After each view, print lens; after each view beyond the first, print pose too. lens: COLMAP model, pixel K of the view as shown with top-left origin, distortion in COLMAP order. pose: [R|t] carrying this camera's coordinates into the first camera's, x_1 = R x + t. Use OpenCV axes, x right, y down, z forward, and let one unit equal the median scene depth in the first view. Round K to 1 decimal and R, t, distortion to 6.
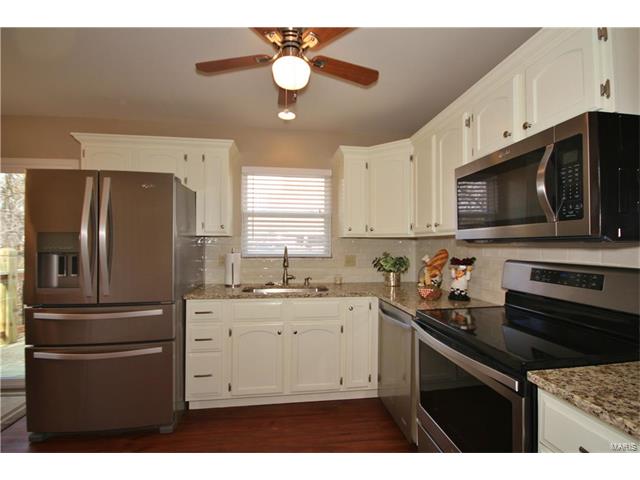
lens RADIAL K [[292.1, 0, 320.0], [0, 292.1, 240.0], [0, 0, 1]] dist [0.002648, 0.000218]
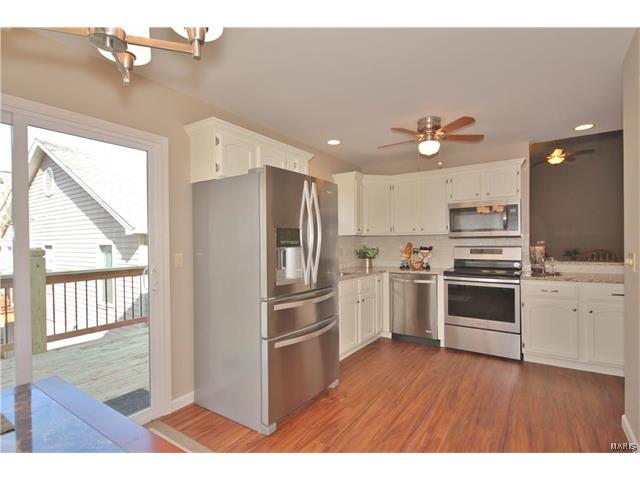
lens RADIAL K [[328.6, 0, 320.0], [0, 328.6, 240.0], [0, 0, 1]] dist [-0.002042, -0.000098]
pose [[0.666604, -0.002691, 0.745407, -1.265501], [-0.001924, 0.999984, 0.005330, 0.006771], [-0.745409, -0.004987, 0.666588, 0.074047]]
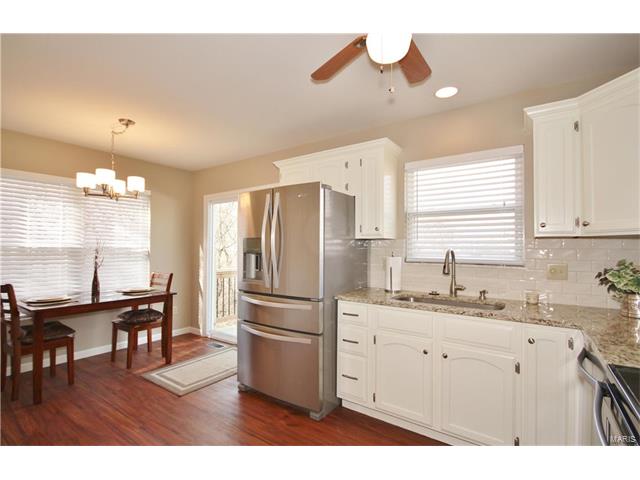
lens RADIAL K [[301.0, 0, 320.0], [0, 301.0, 240.0], [0, 0, 1]] dist [-0.000426, 0.000123]
pose [[0.743228, -0.017027, -0.668821, 0.191590], [0.005581, 0.999799, -0.019252, 0.009182], [0.669015, 0.010576, 0.743174, 0.131519]]
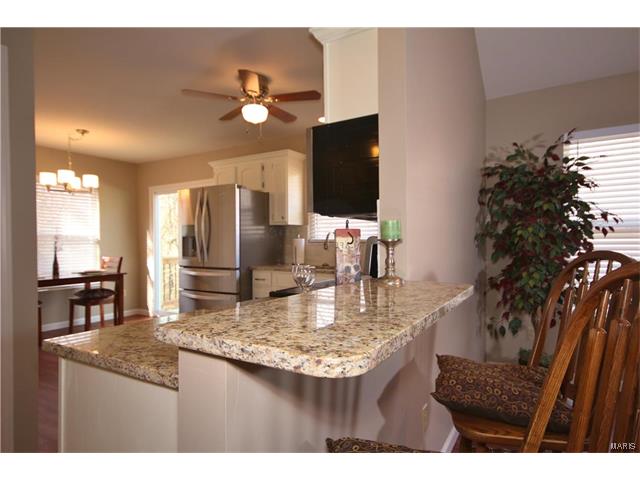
lens RADIAL K [[348.1, 0, 320.0], [0, 348.1, 240.0], [0, 0, 1]] dist [-0.001239, -0.000528]
pose [[0.797425, -0.004942, -0.603398, 0.718675], [0.015763, 0.999796, 0.012642, 0.037019], [0.603213, -0.019593, 0.797340, -0.134733]]
